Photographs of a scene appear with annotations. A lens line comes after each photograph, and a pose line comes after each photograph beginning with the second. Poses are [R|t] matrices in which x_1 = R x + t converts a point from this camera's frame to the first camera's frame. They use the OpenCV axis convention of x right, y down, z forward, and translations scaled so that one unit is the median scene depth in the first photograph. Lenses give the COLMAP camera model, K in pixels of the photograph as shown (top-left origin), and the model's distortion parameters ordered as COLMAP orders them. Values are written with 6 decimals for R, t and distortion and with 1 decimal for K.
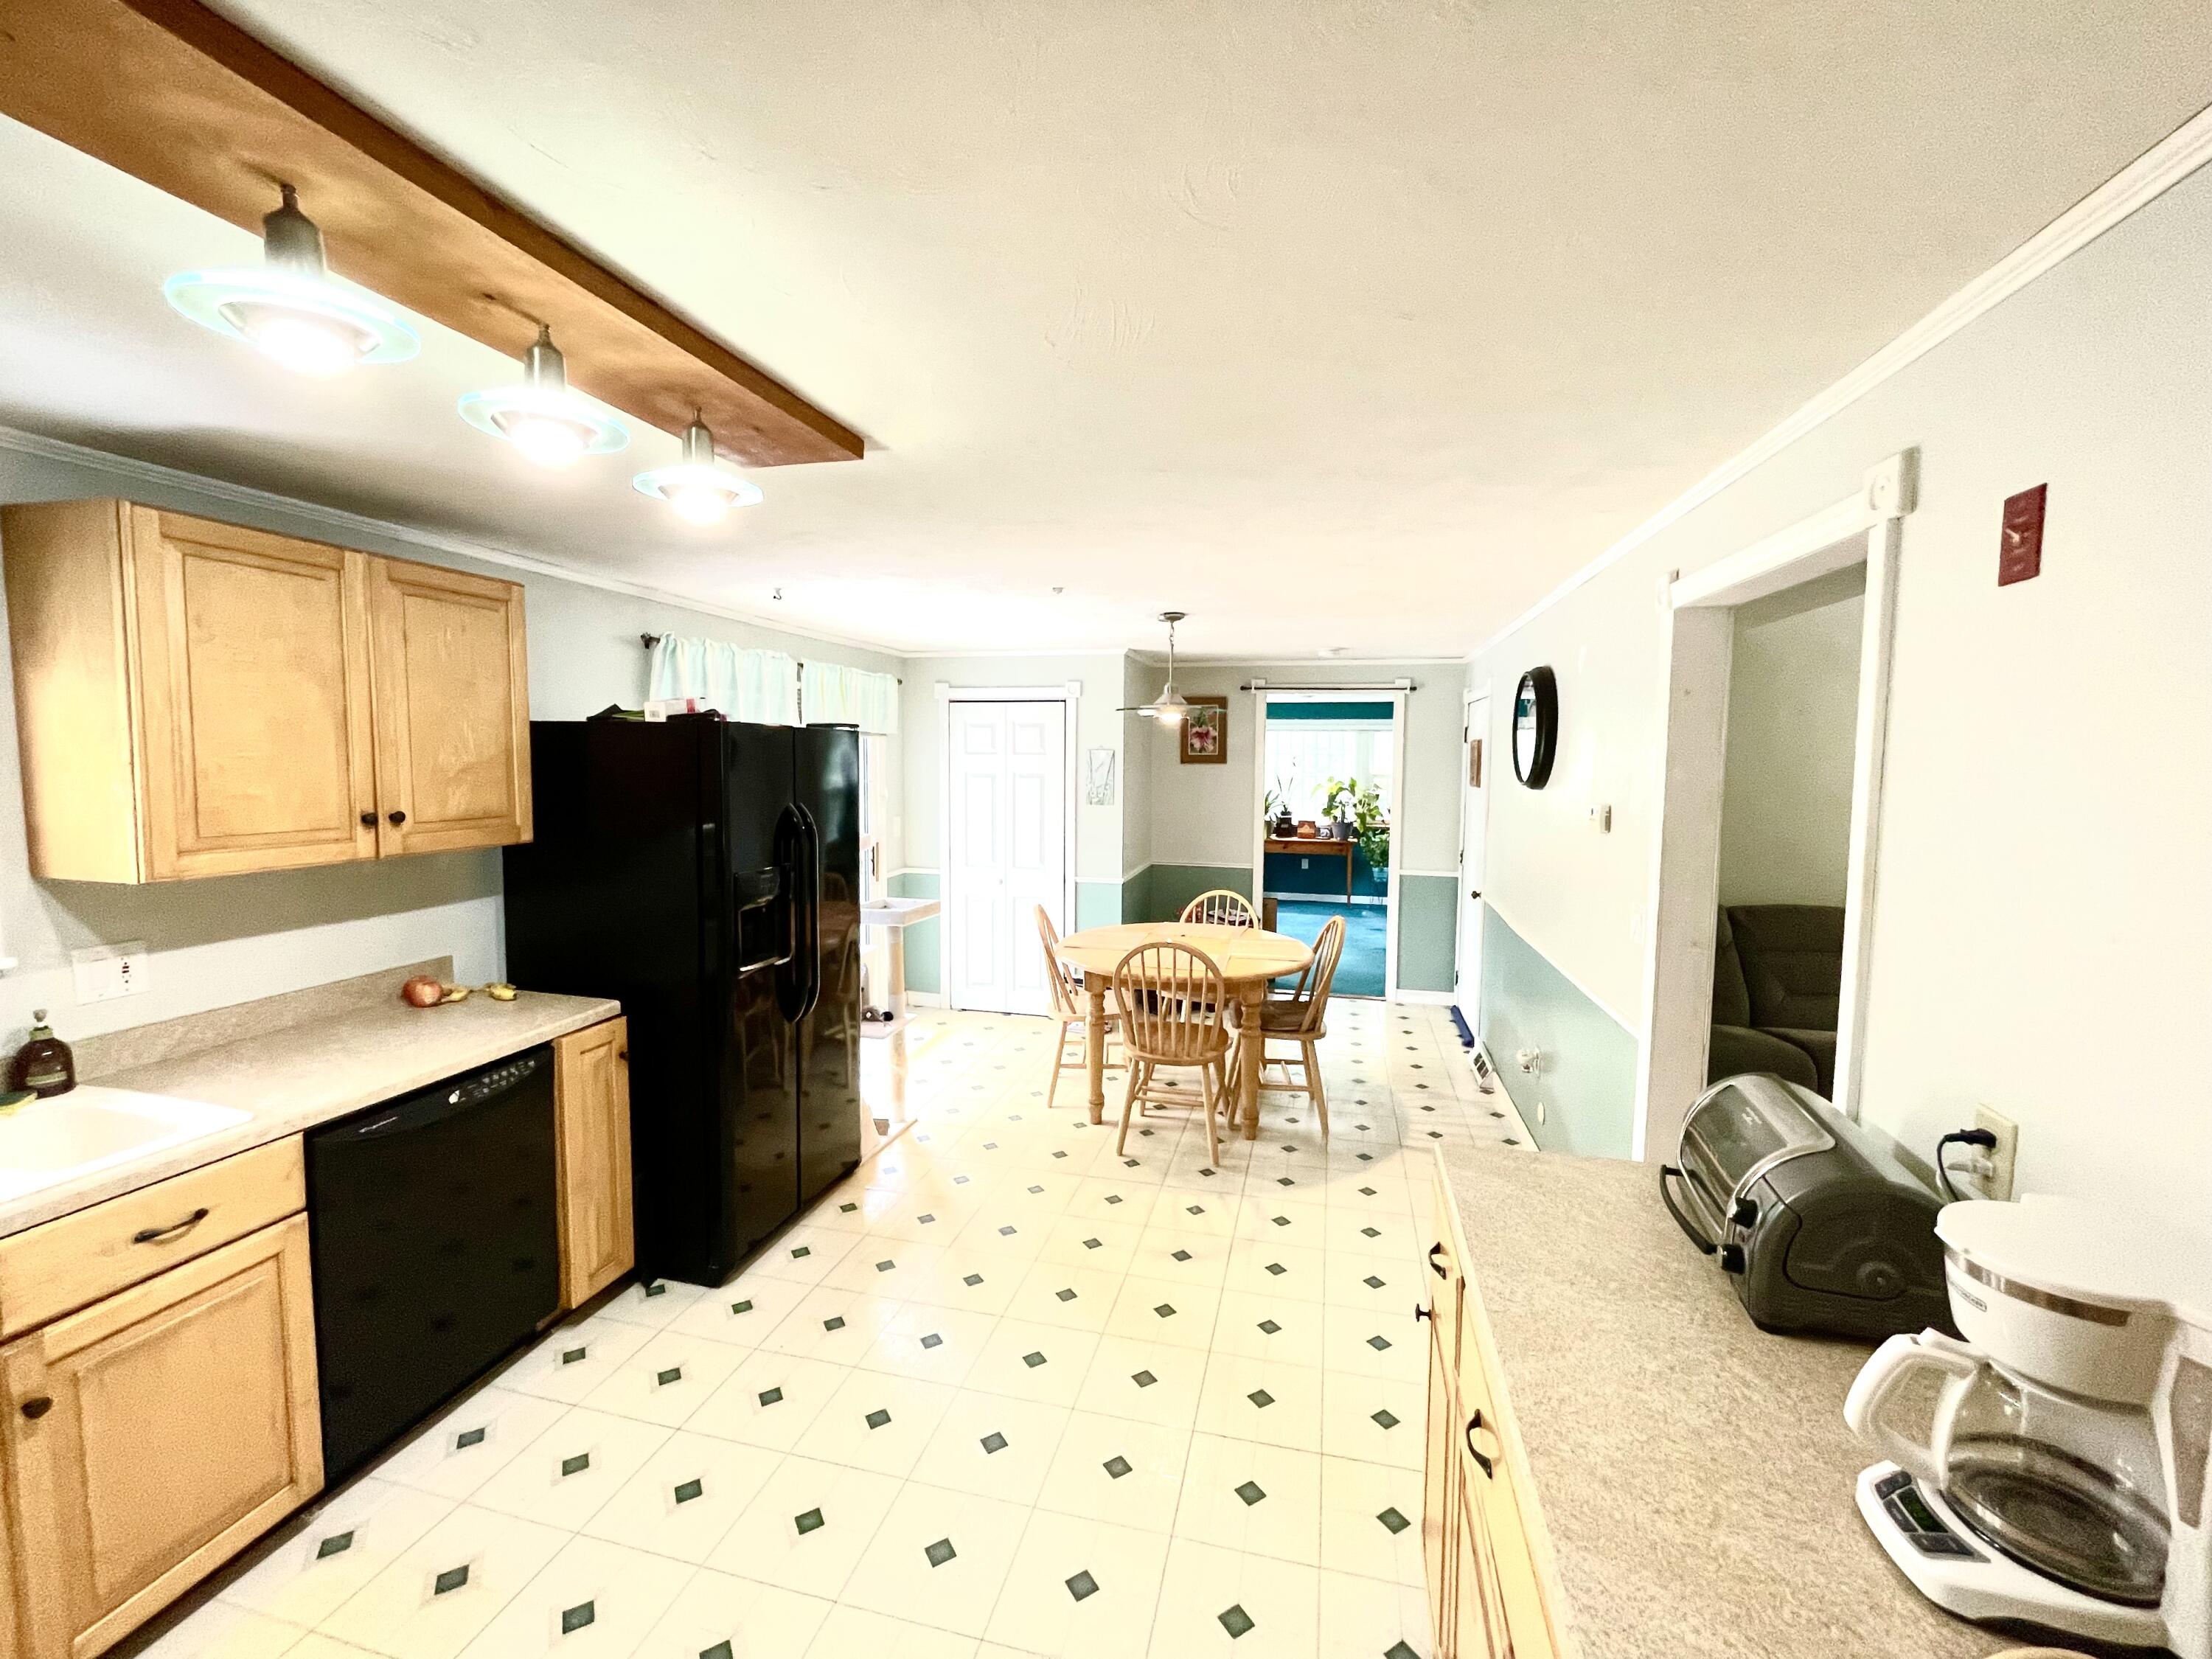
lens RADIAL K [[894.7, 0, 1112.8], [0, 894.7, 828.6], [0, 0, 1]] dist [0.017530, -0.000045]
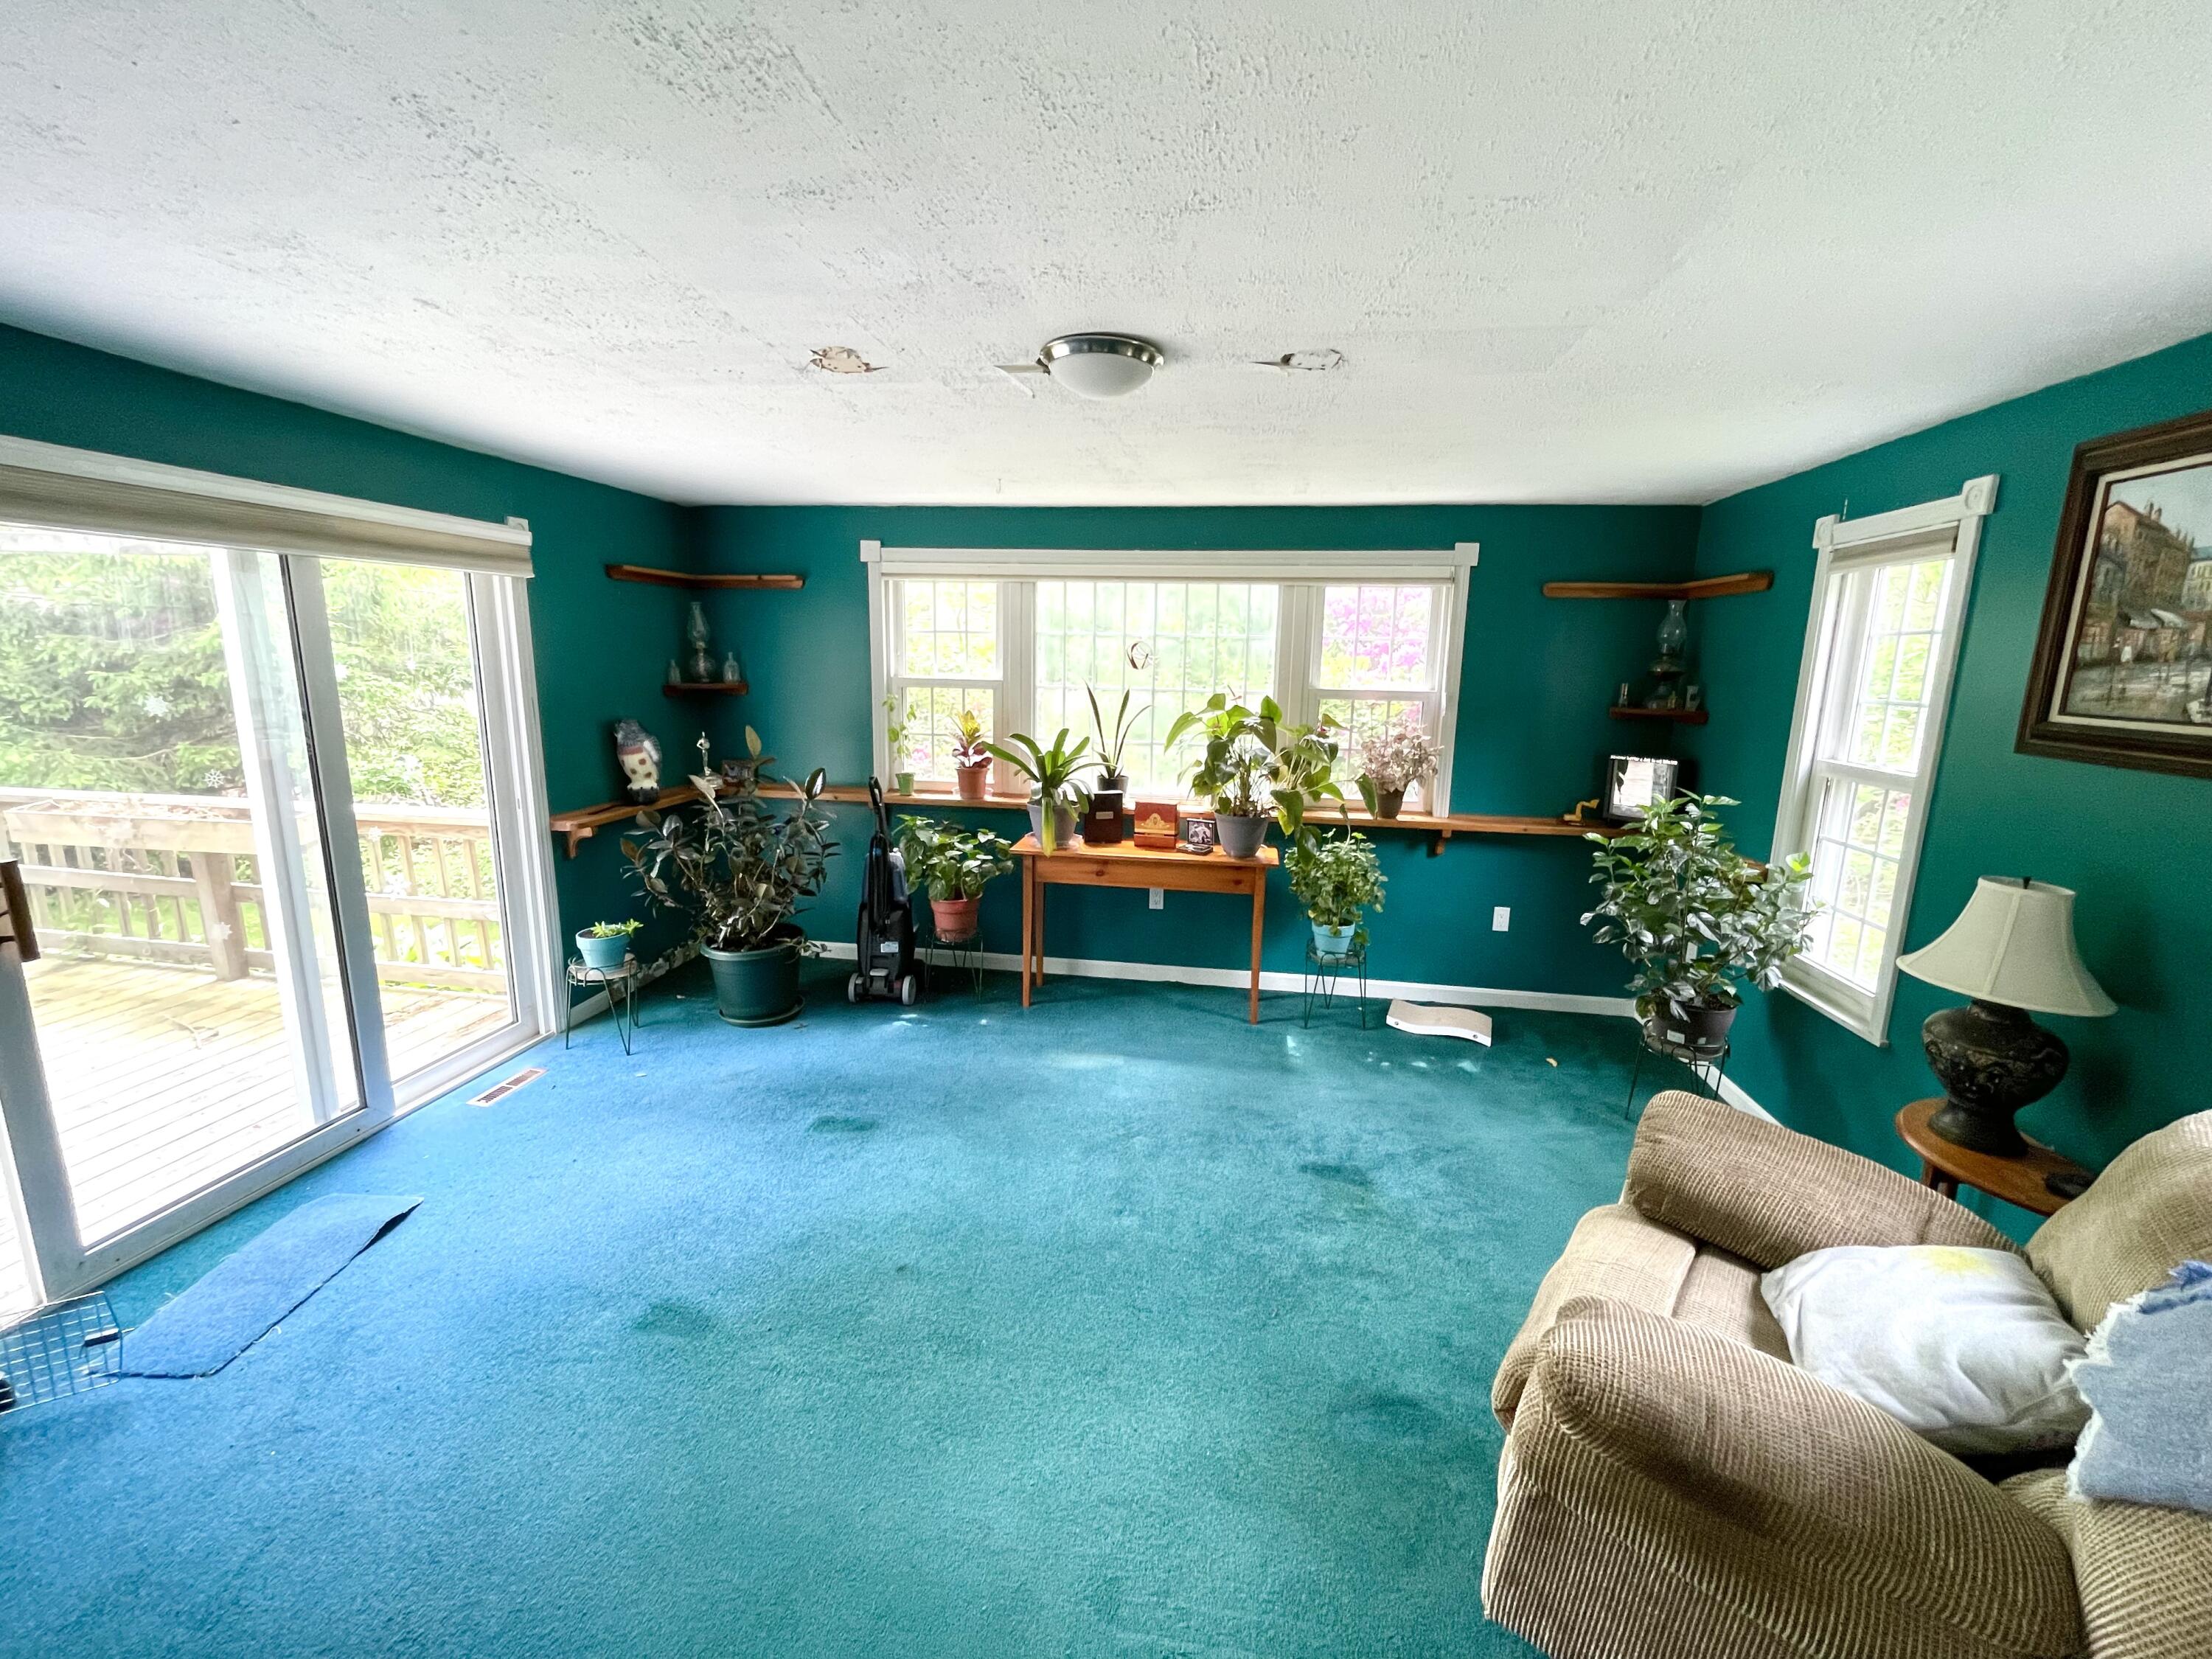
lens RADIAL K [[897.6, 0, 1106.0], [0, 897.6, 829.5], [0, 0, 1]] dist [0.010876, -0.000070]
pose [[0.996026, -0.004294, 0.088965, 0.157714], [-0.005216, 0.994311, 0.106388, -0.040742], [-0.088916, -0.106429, 0.990337, 0.598318]]
